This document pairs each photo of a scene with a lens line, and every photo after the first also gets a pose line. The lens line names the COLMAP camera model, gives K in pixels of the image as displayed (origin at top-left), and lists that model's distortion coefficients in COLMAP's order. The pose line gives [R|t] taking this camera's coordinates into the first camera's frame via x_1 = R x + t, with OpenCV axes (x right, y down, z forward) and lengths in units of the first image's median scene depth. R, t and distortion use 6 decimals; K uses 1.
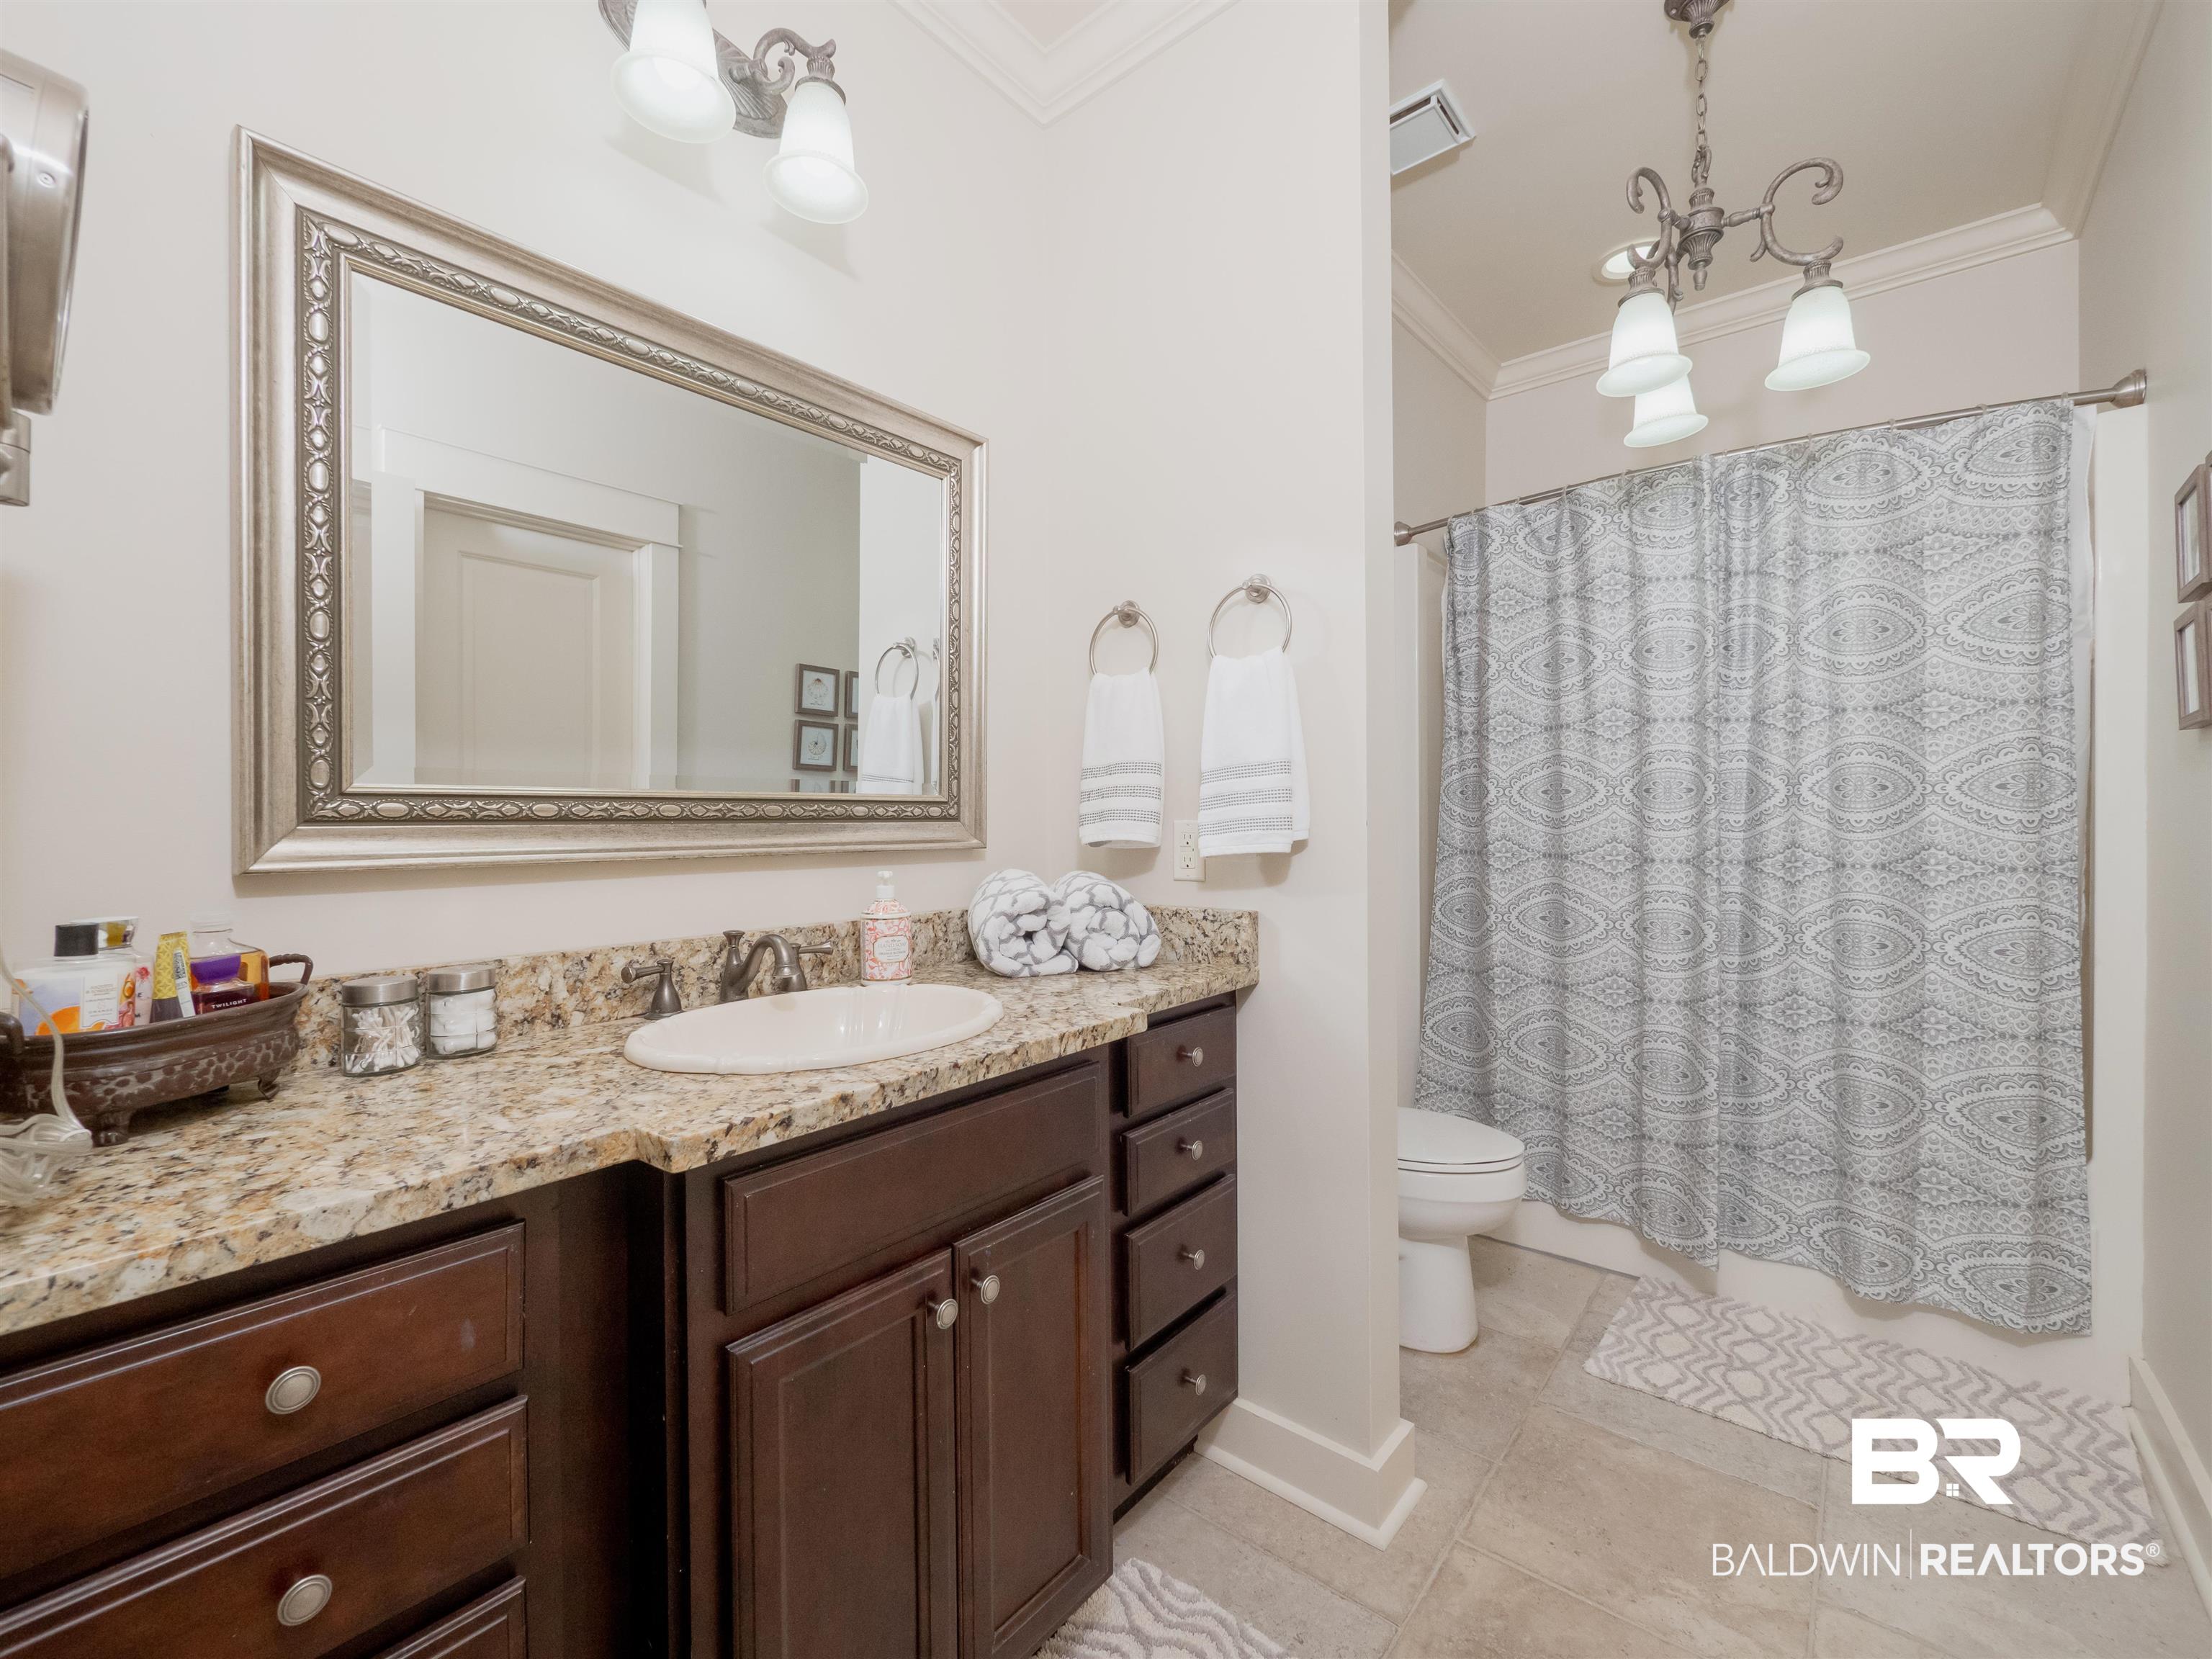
lens RADIAL K [[962.2, 0, 1102.8], [0, 962.2, 788.4], [0, 0, 1]] dist [-0.001760, -0.000903]
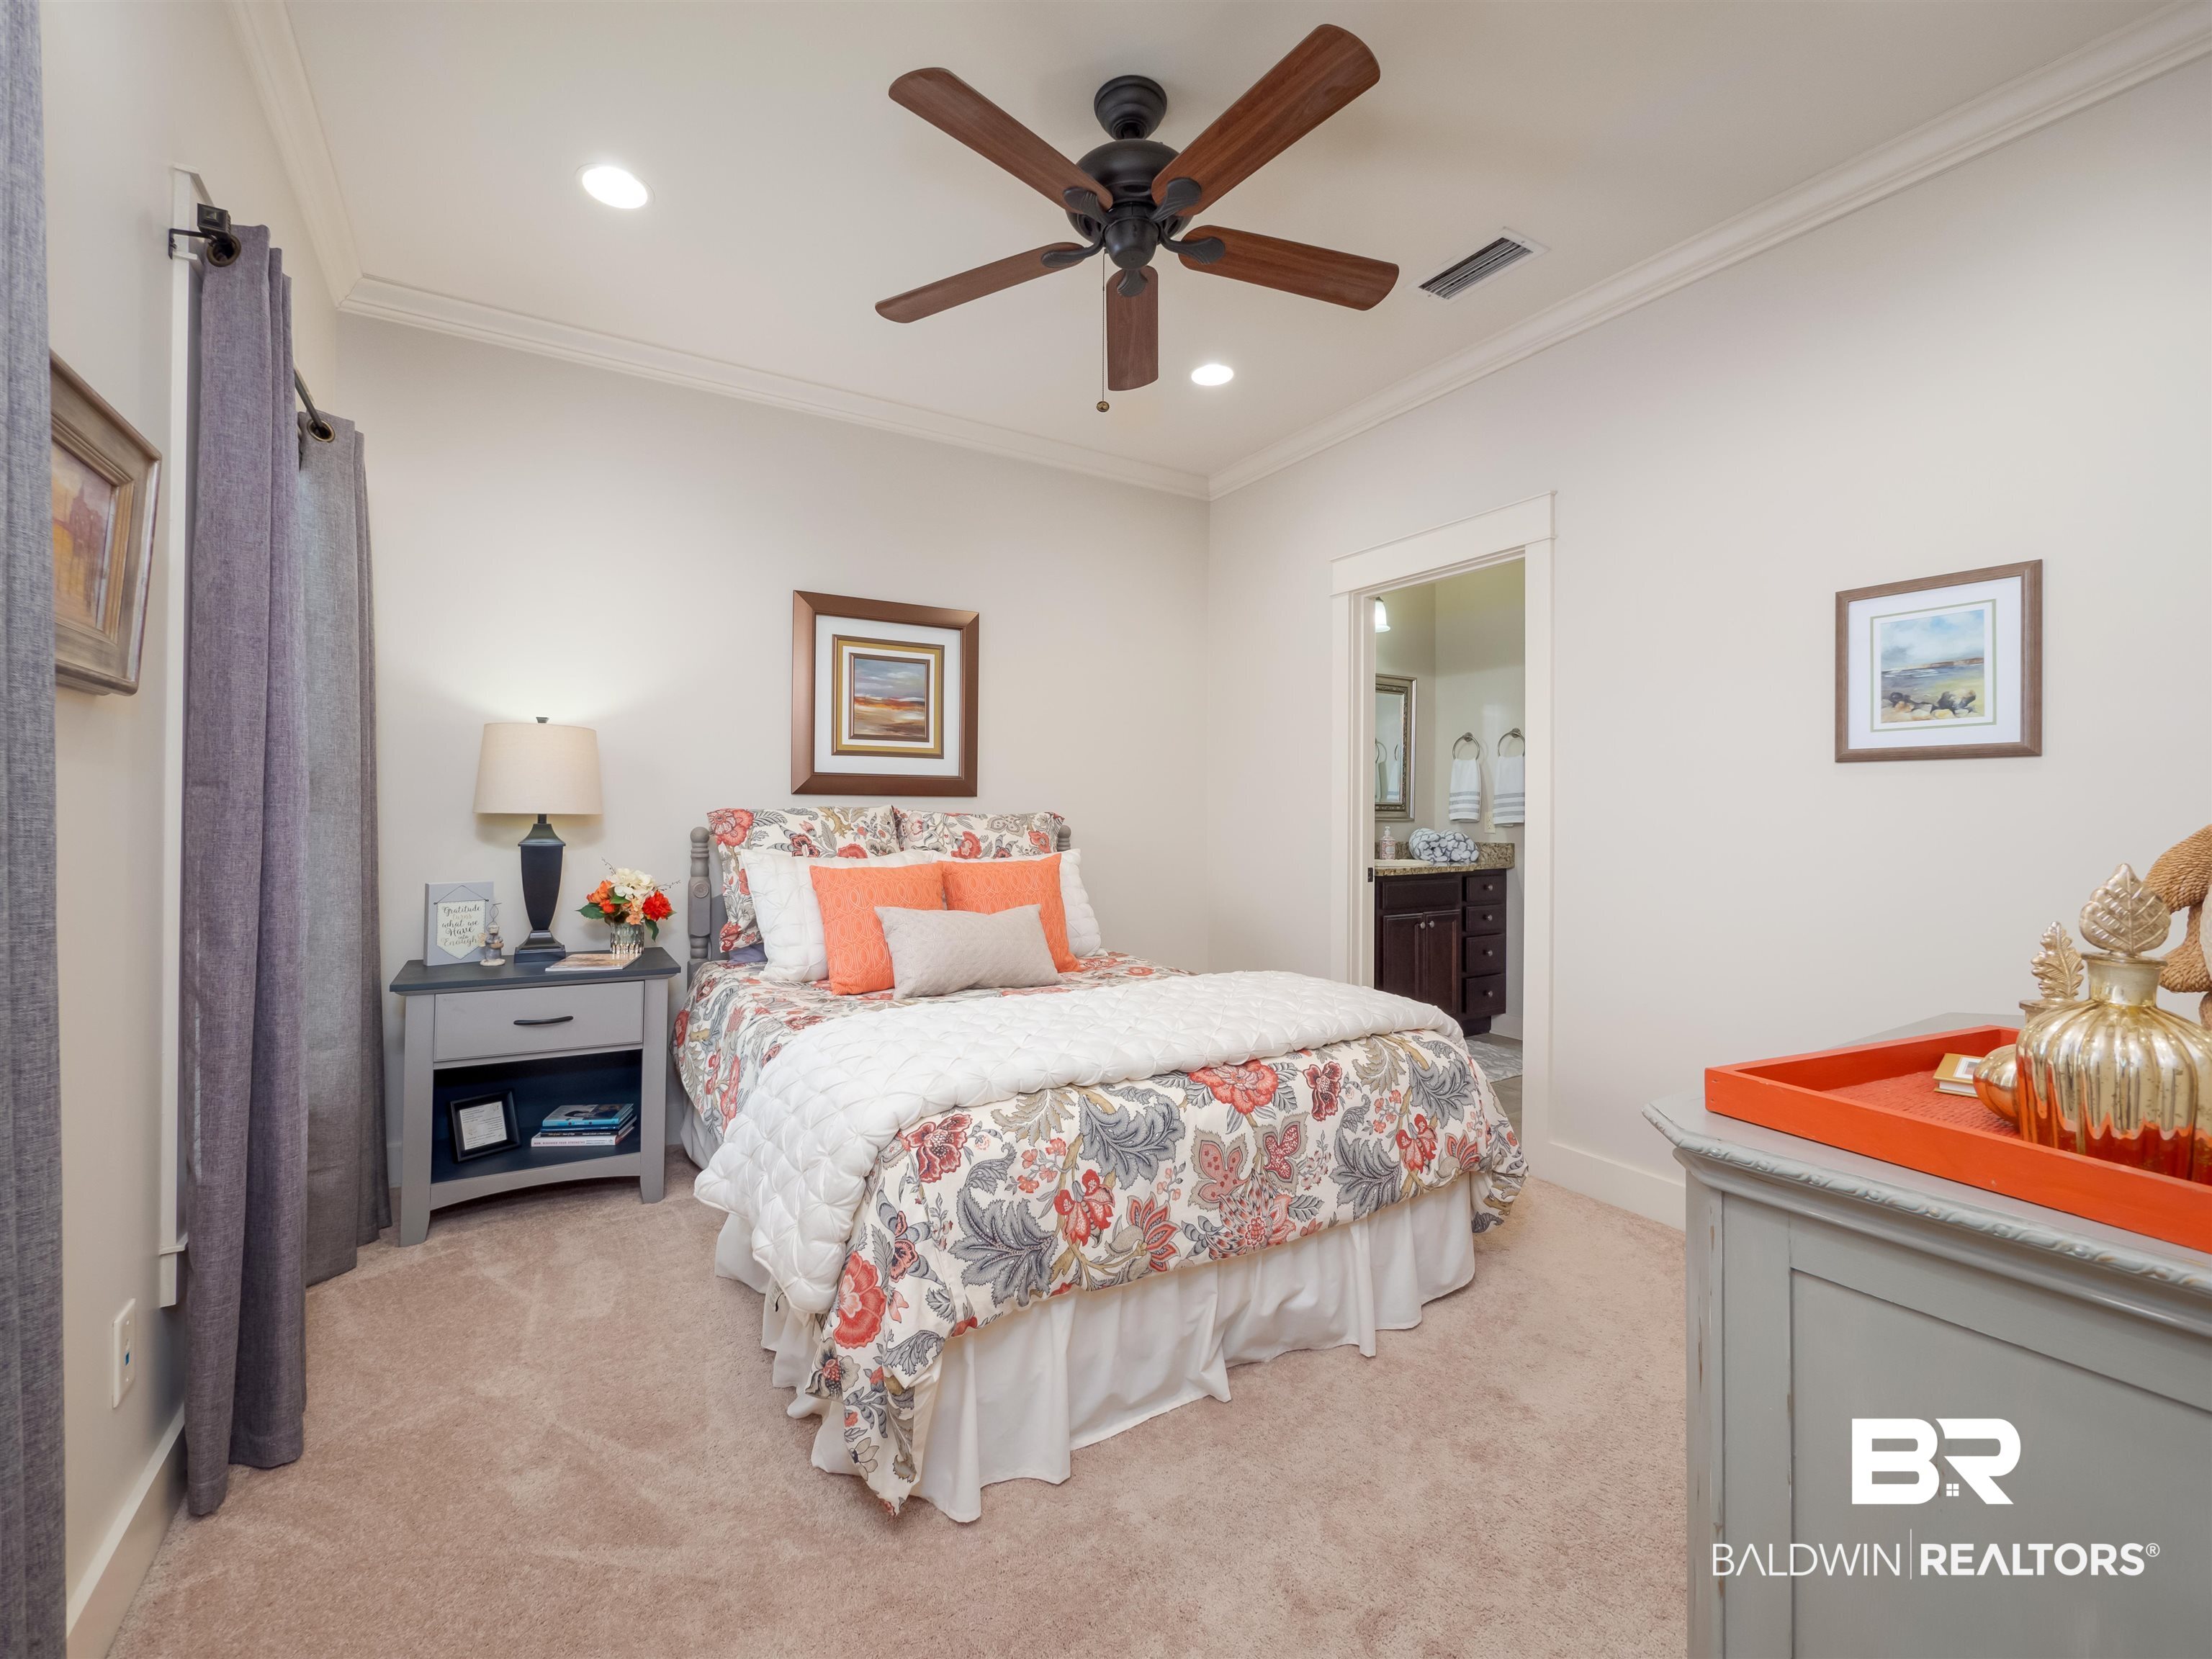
lens RADIAL K [[962.2, 0, 1102.8], [0, 962.2, 788.4], [0, 0, 1]] dist [-0.001760, -0.000903]
pose [[0.949348, 0.015350, -0.313851, -0.116158], [-0.017995, 0.999823, -0.005532, -0.002610], [0.313711, 0.010899, 0.949456, -2.249483]]
